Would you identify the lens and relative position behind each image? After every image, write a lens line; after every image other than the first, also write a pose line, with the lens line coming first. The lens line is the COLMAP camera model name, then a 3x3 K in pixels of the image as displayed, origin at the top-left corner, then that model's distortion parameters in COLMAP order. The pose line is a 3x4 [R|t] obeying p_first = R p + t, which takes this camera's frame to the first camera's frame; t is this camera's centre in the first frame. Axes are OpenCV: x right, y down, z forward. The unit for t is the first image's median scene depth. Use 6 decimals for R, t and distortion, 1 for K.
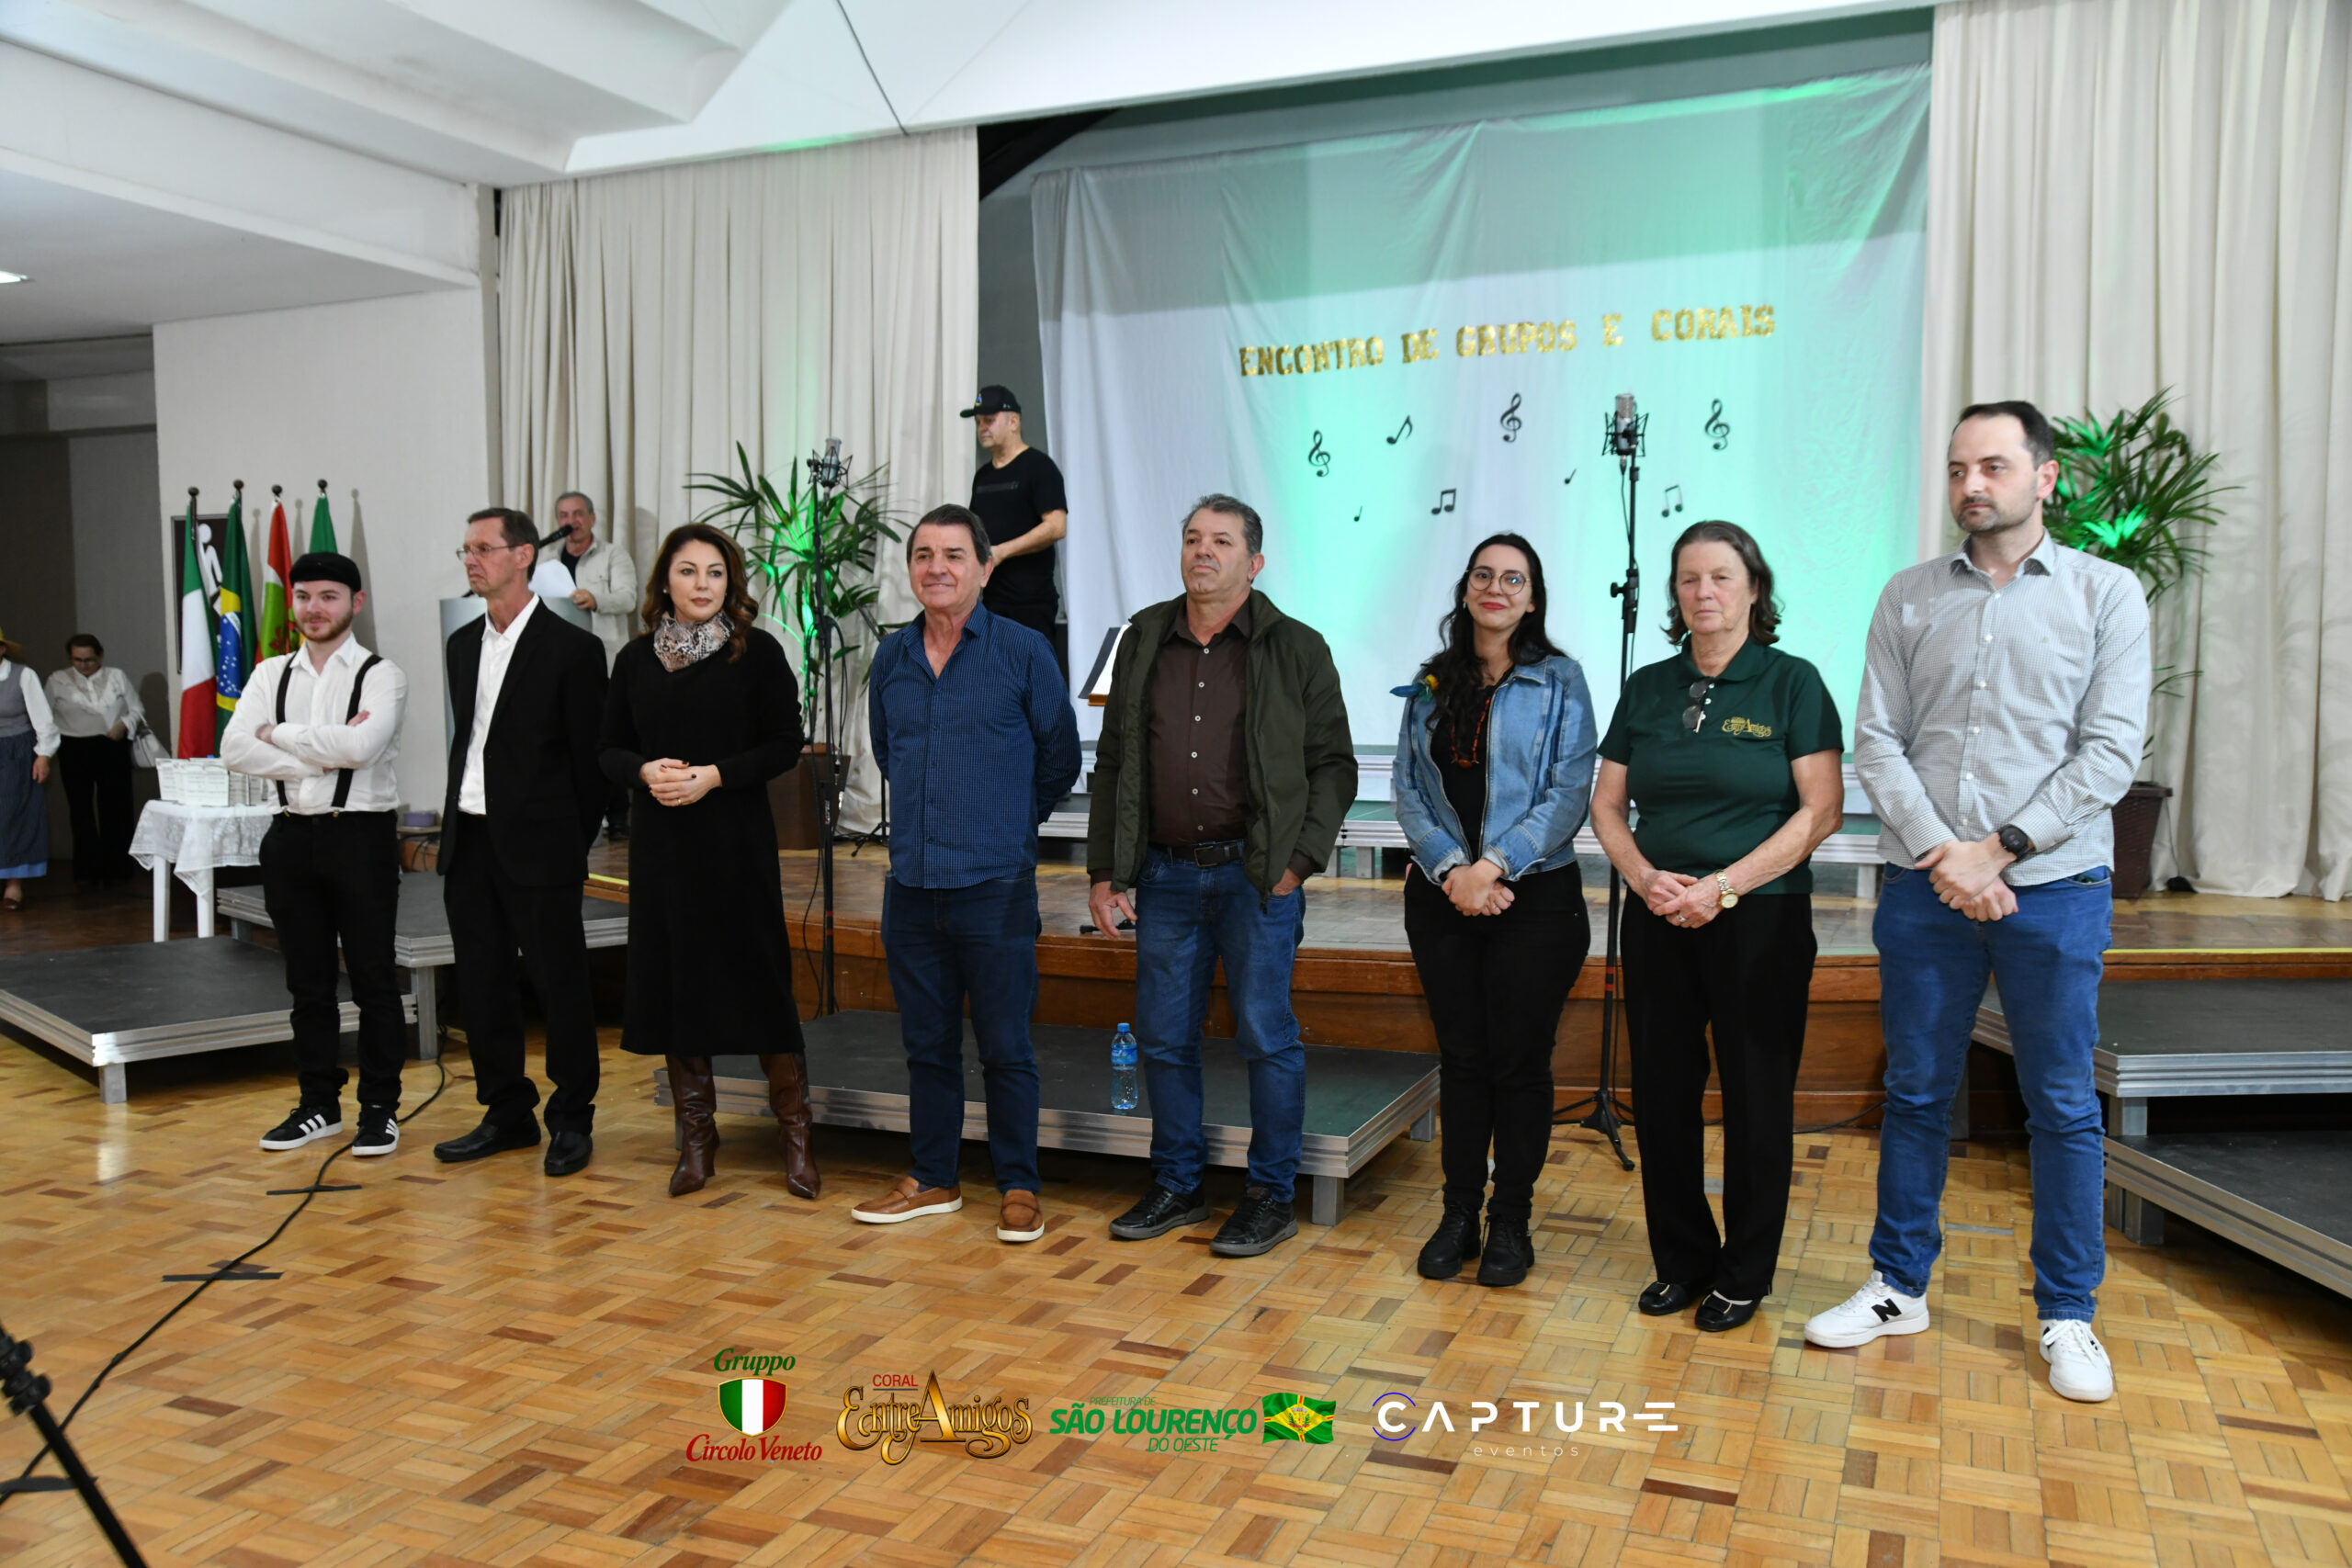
lens RADIAL K [[1876.3, 0, 1172.3], [0, 1876.3, 771.6], [0, 0, 1]] dist [-0.011458, 0.005644]
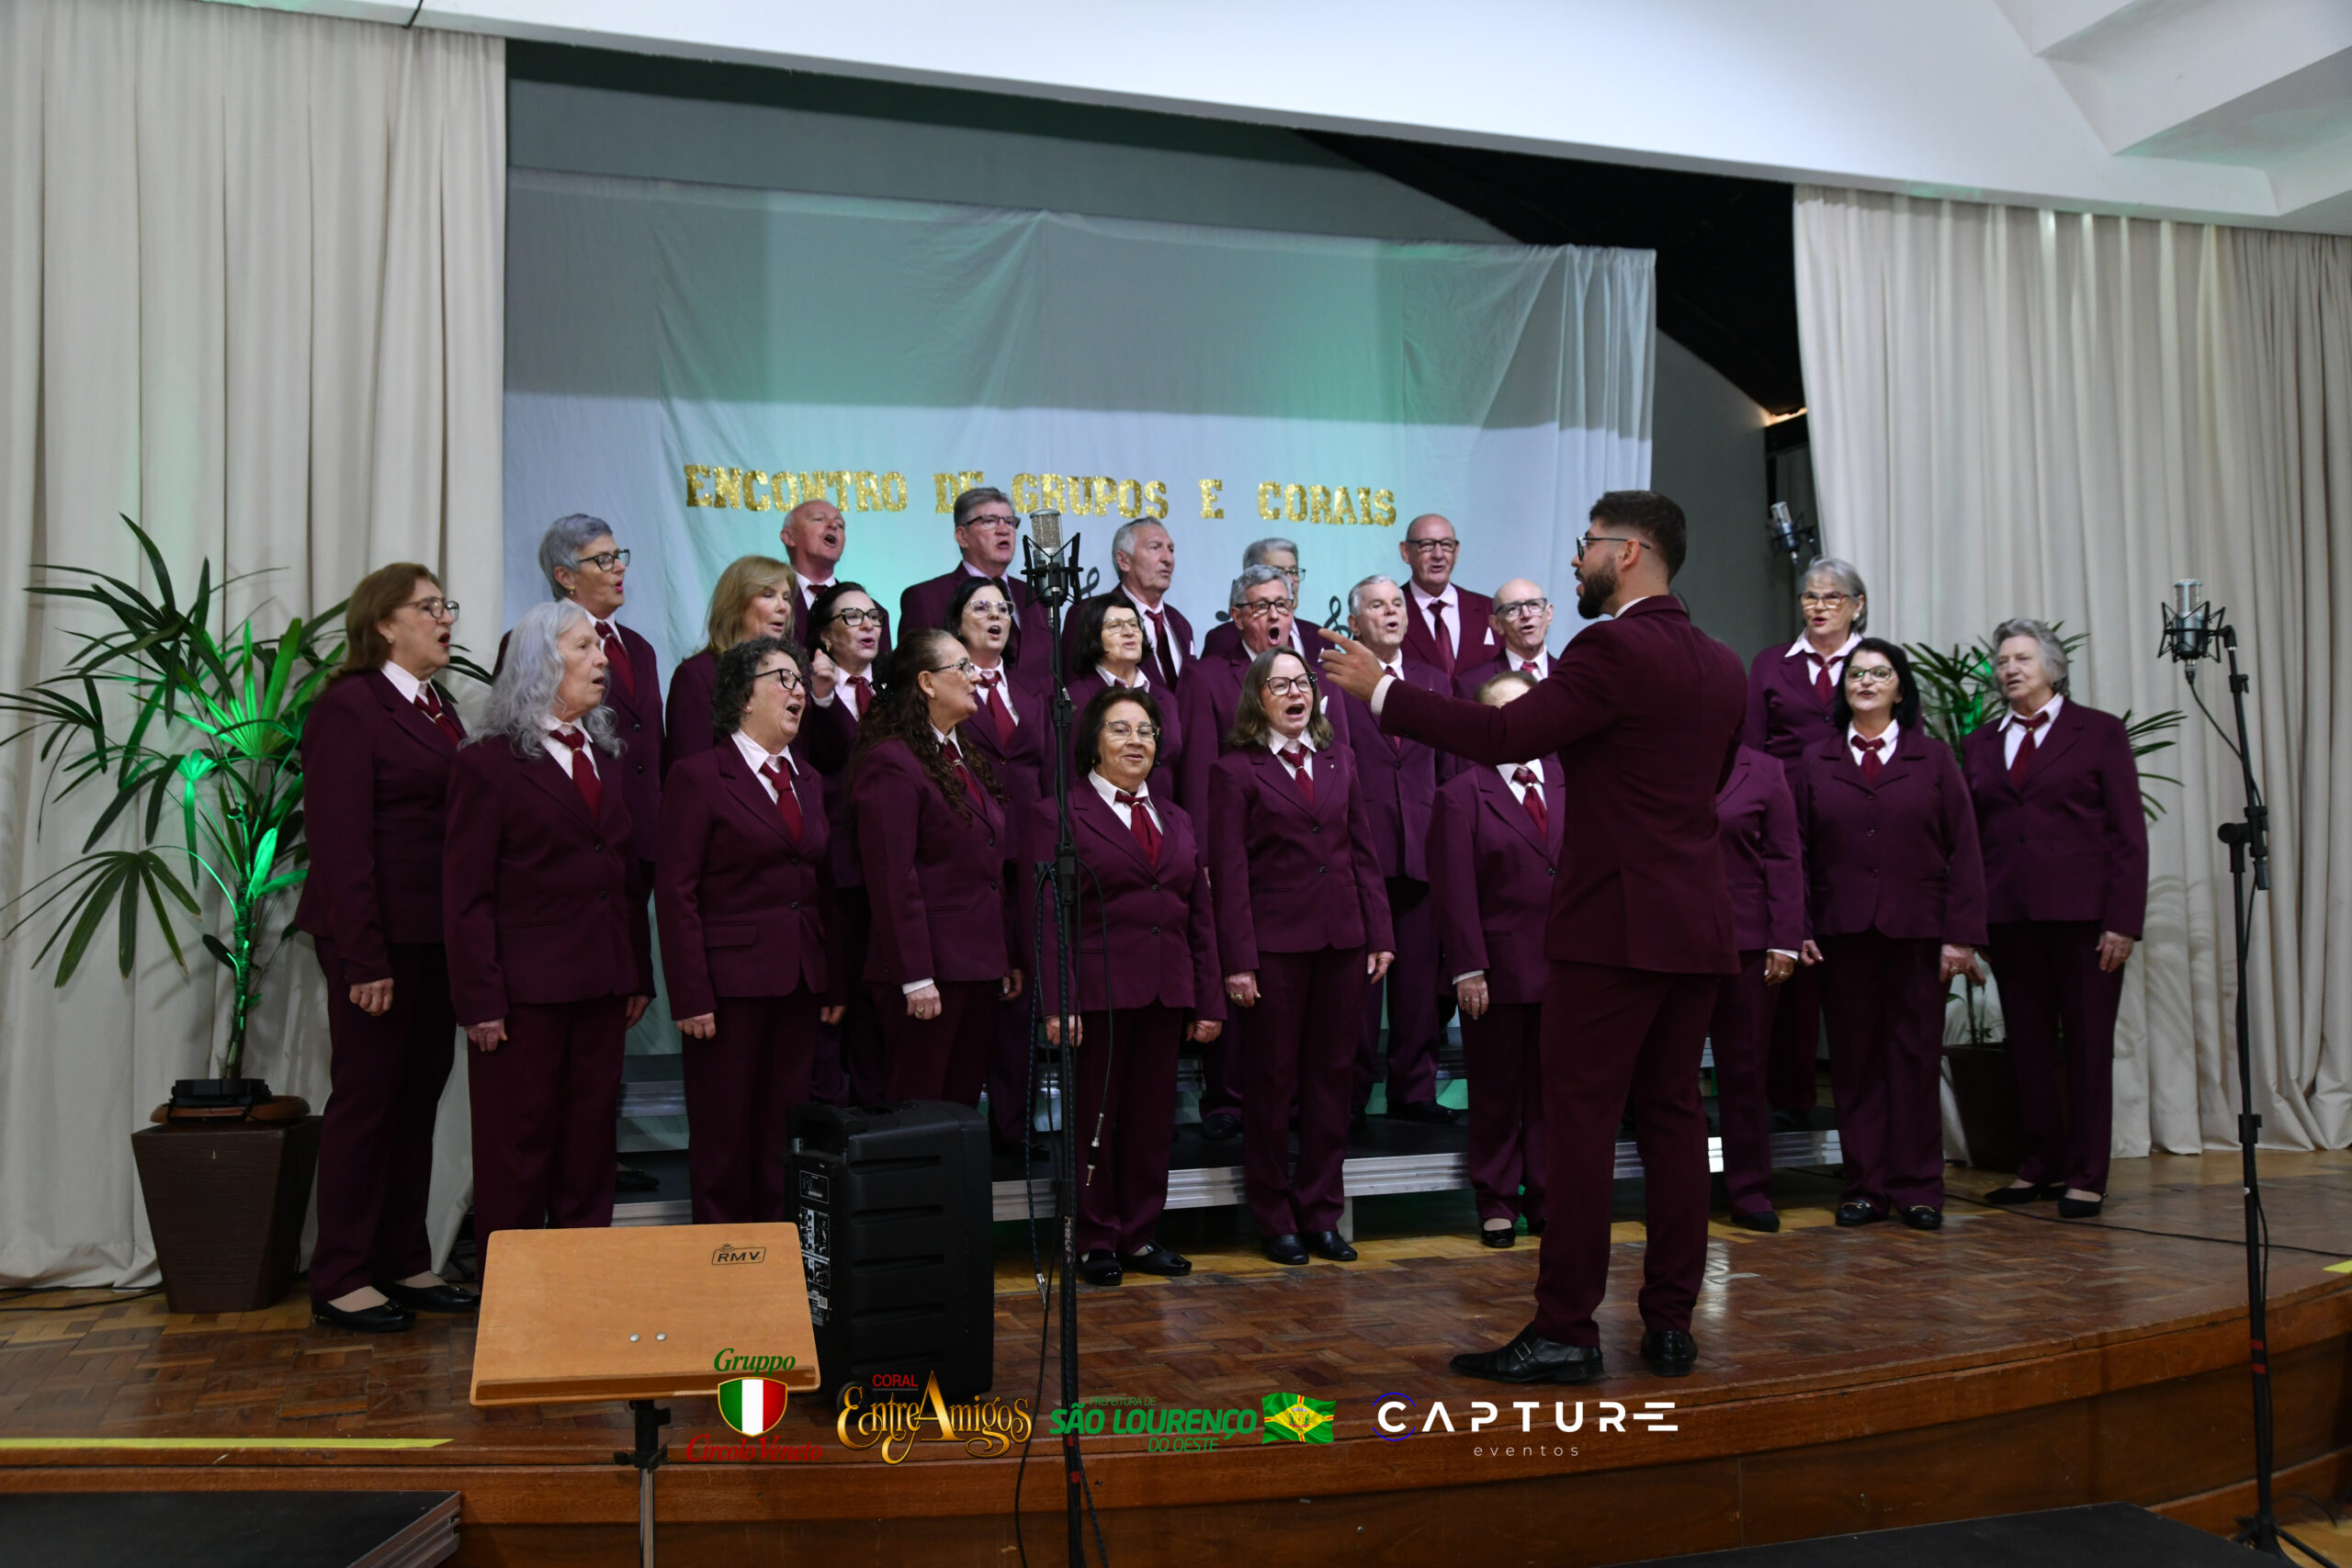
lens RADIAL K [[2167.8, 0, 1162.4], [0, 2167.8, 781.8], [0, 0, 1]] dist [0.028392, 0.000000]
pose [[0.754745, 0.026996, 0.655463, -0.397047], [0.049620, 0.993941, -0.098073, -0.030955], [-0.654139, 0.106544, 0.748832, 0.361049]]
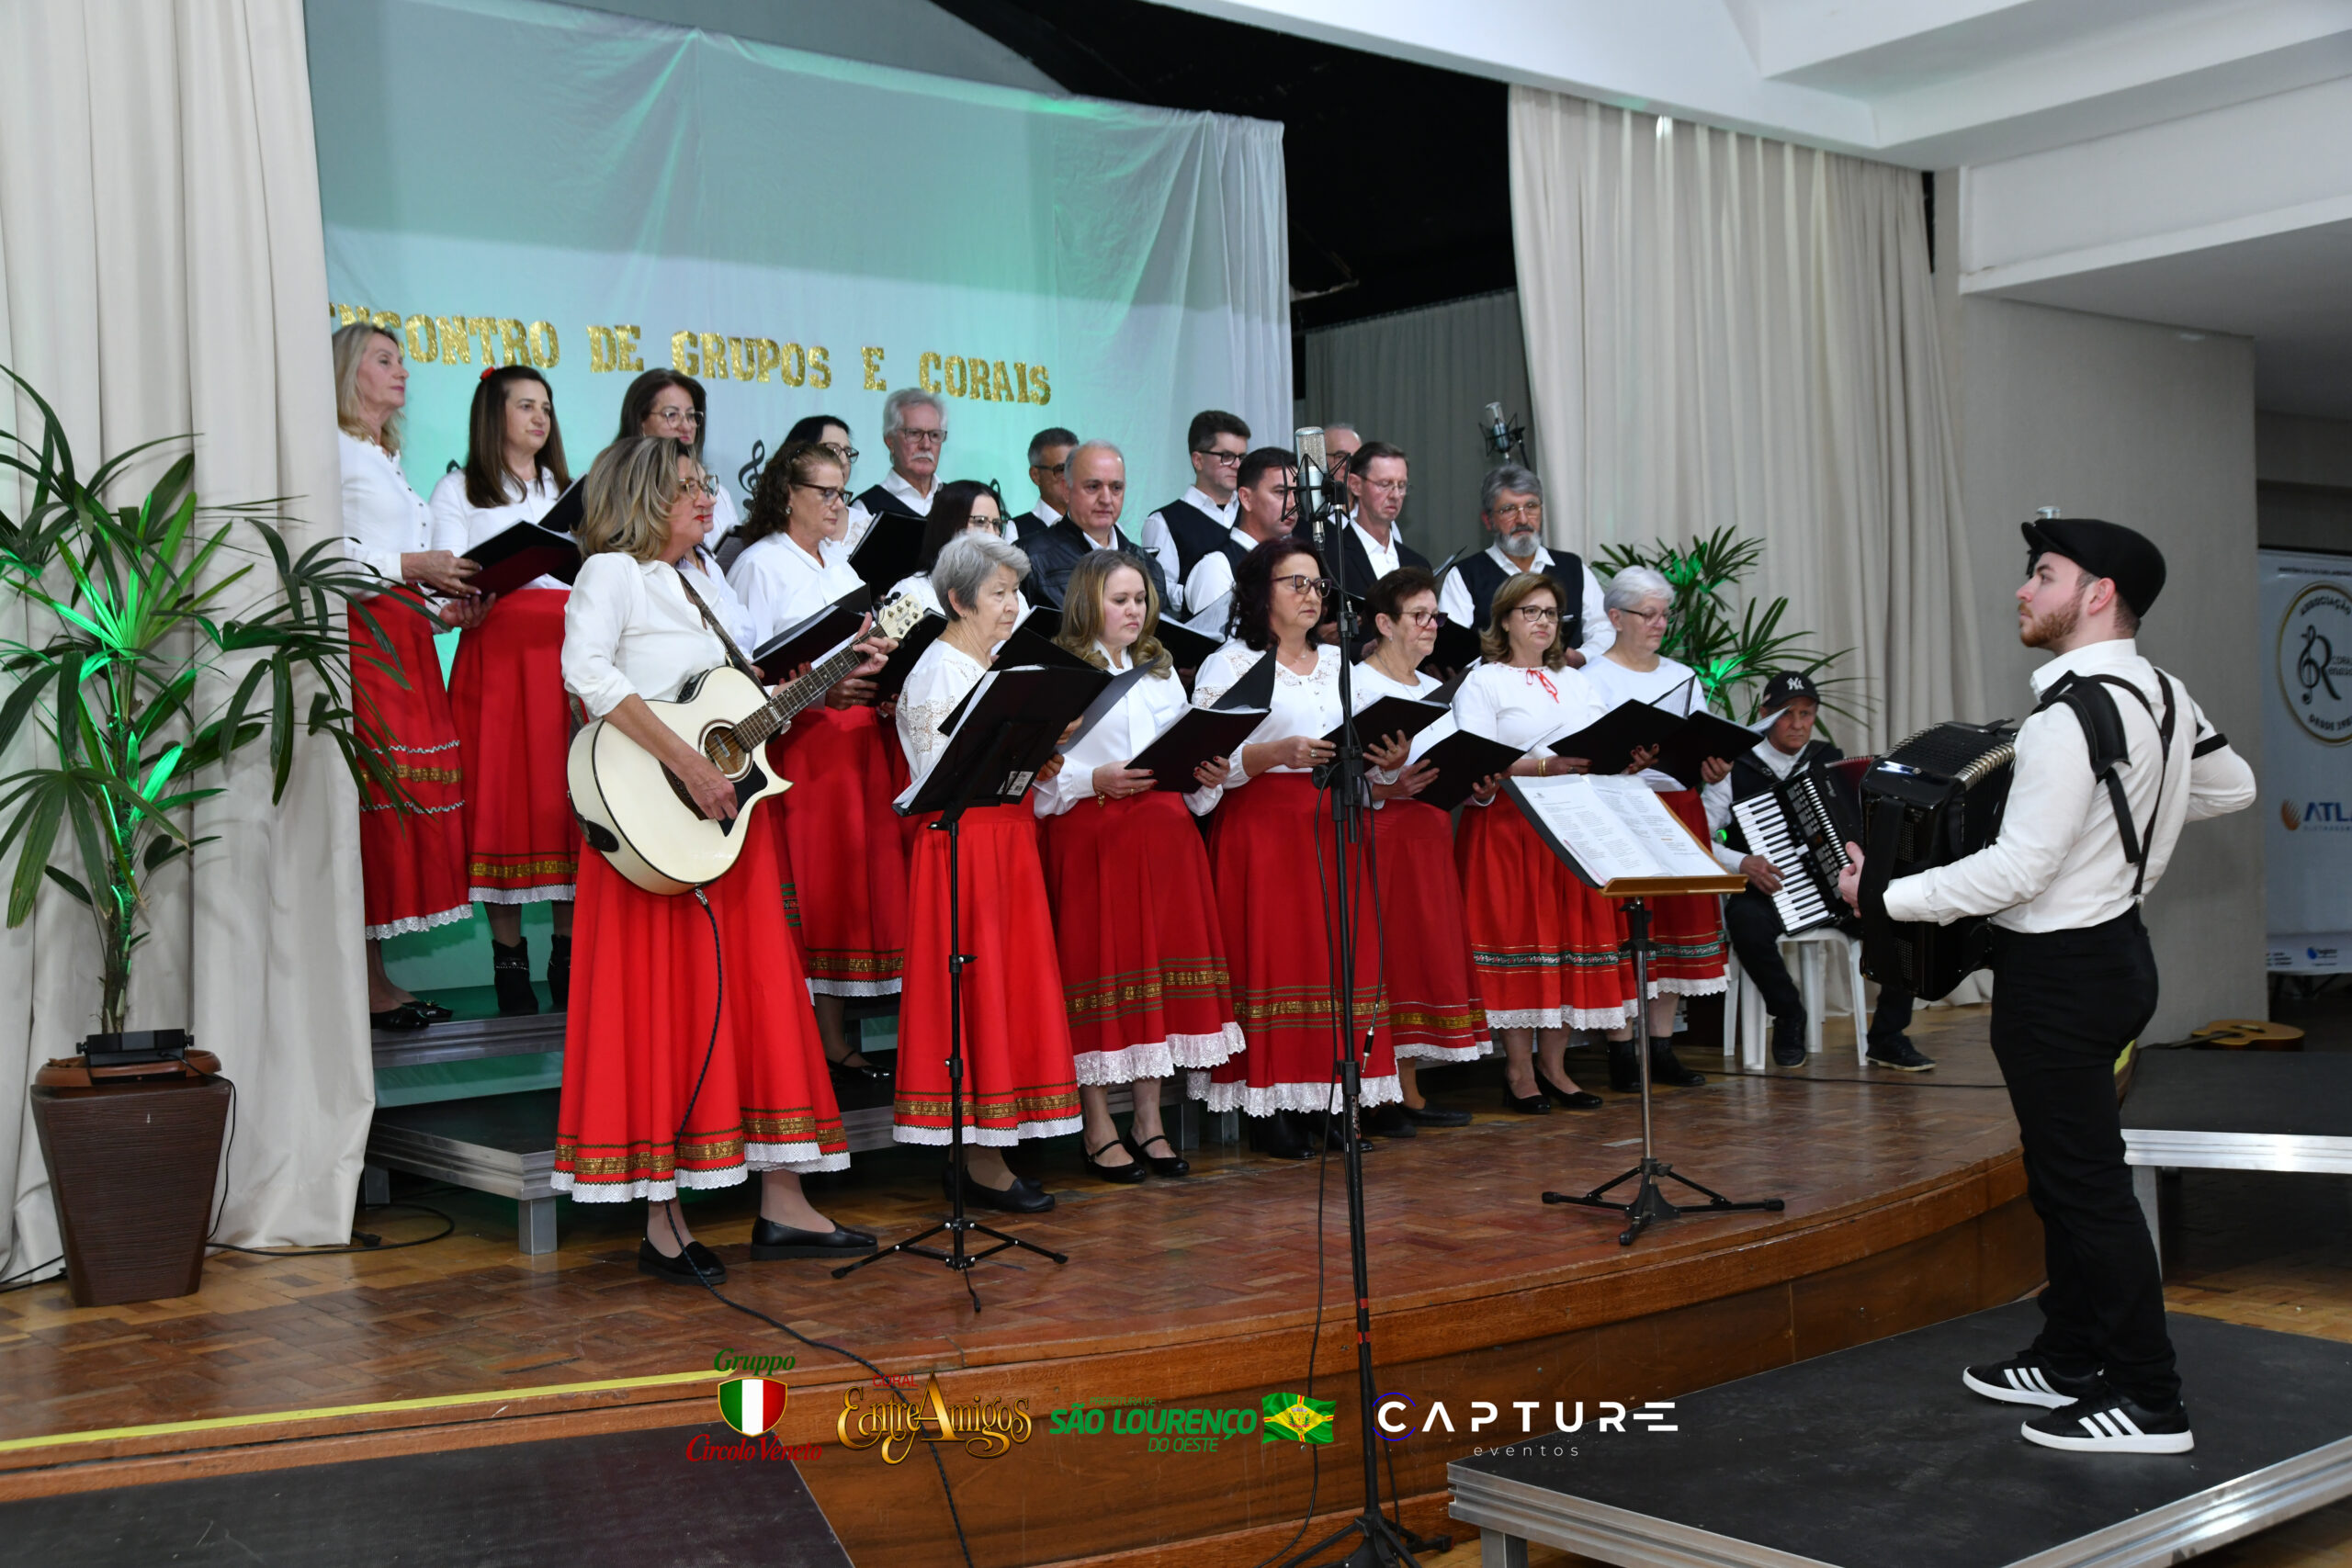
lens RADIAL K [[2547.9, 0, 1171.6], [0, 2547.9, 803.2], [0, 0, 1]] dist [0.083254, 0.000000]
pose [[0.463680, -0.020723, 0.885760, -0.619517], [0.081857, 0.996453, -0.019537, -0.043048], [-0.882213, 0.081564, 0.463731, 0.481831]]
